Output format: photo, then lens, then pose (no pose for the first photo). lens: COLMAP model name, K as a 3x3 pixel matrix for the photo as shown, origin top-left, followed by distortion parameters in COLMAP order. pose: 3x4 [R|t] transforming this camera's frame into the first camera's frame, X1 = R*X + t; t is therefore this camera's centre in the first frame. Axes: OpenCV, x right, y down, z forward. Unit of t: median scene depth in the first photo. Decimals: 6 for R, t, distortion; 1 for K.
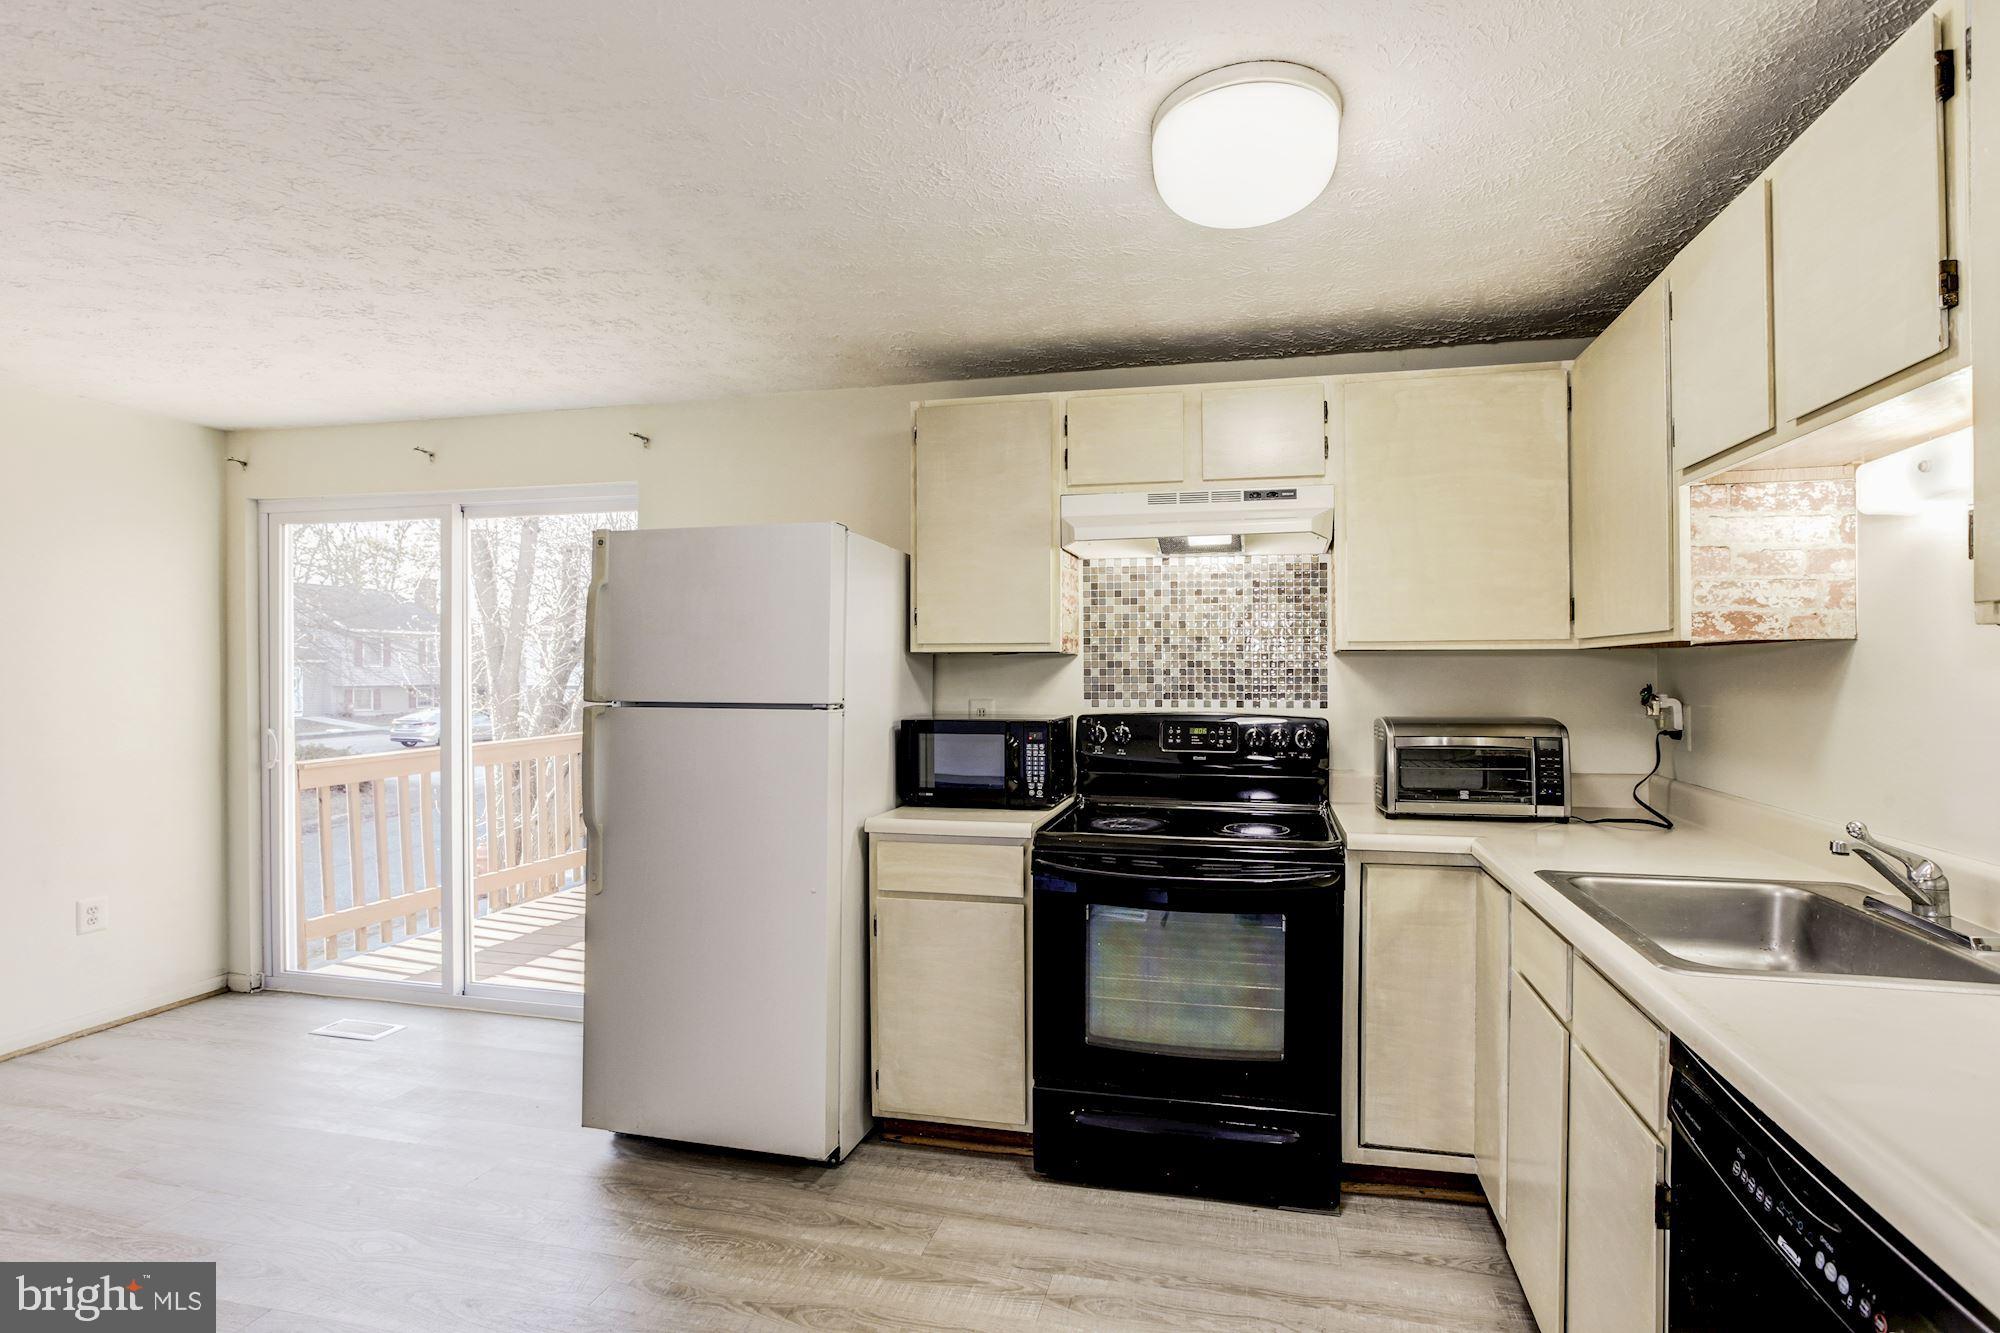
lens RADIAL K [[943.0, 0, 1000.0], [0, 943.0, 666.5], [0, 0, 1]] dist [0.000114, 0.025186]
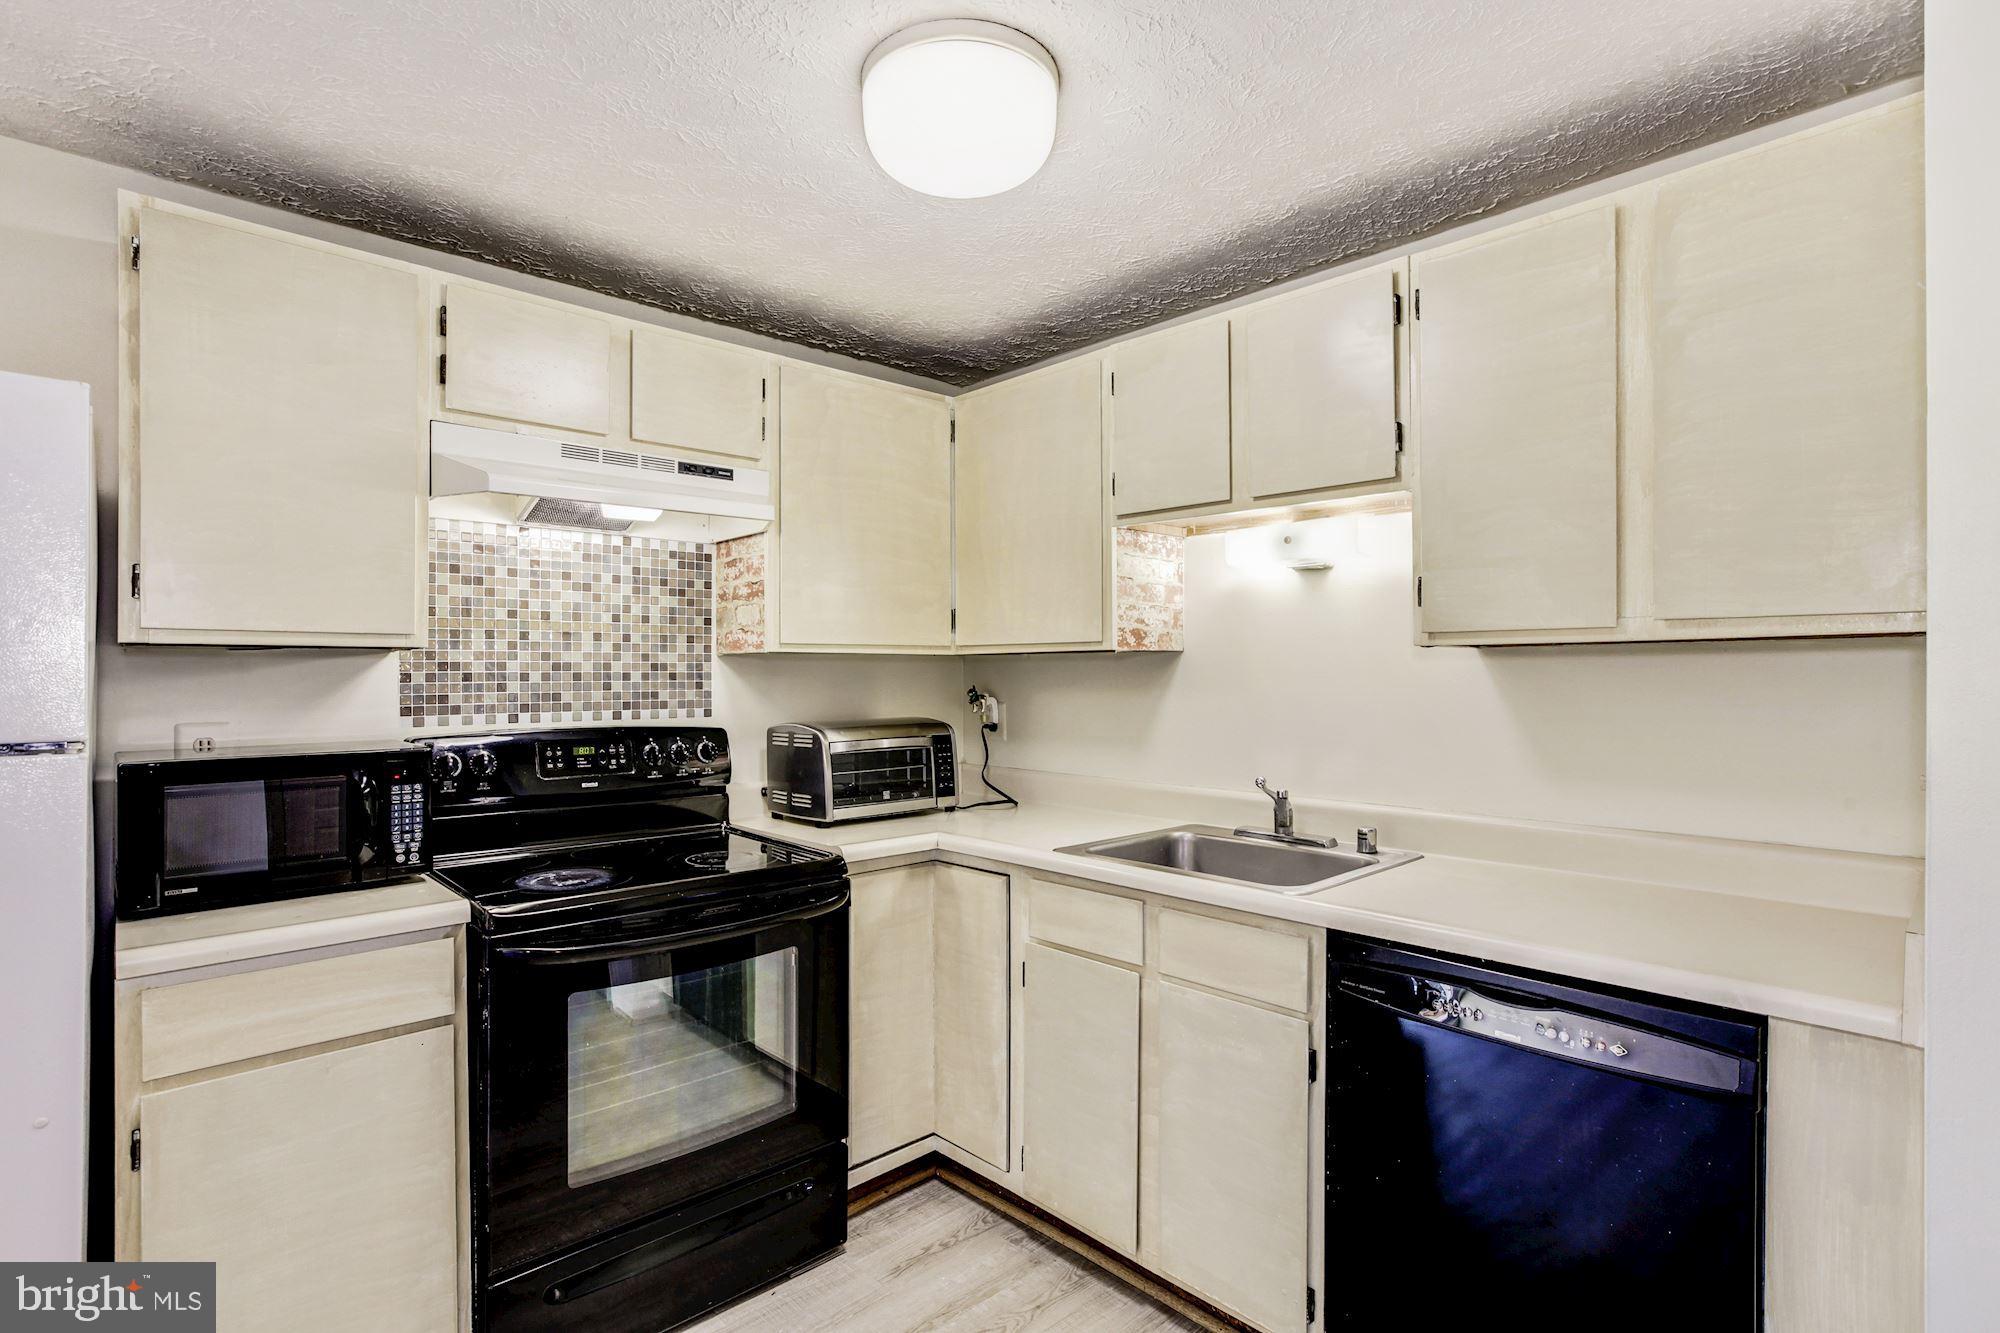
lens RADIAL K [[1040.4, 0, 1000.0], [0, 1040.4, 666.5], [0, 0, 1]] dist [-0.017892, 0.051039]
pose [[0.558286, 0.005158, 0.829632, -0.347628], [-0.001501, 0.999985, -0.005207, 0.001434], [-0.829647, 0.001661, 0.558286, 0.242589]]
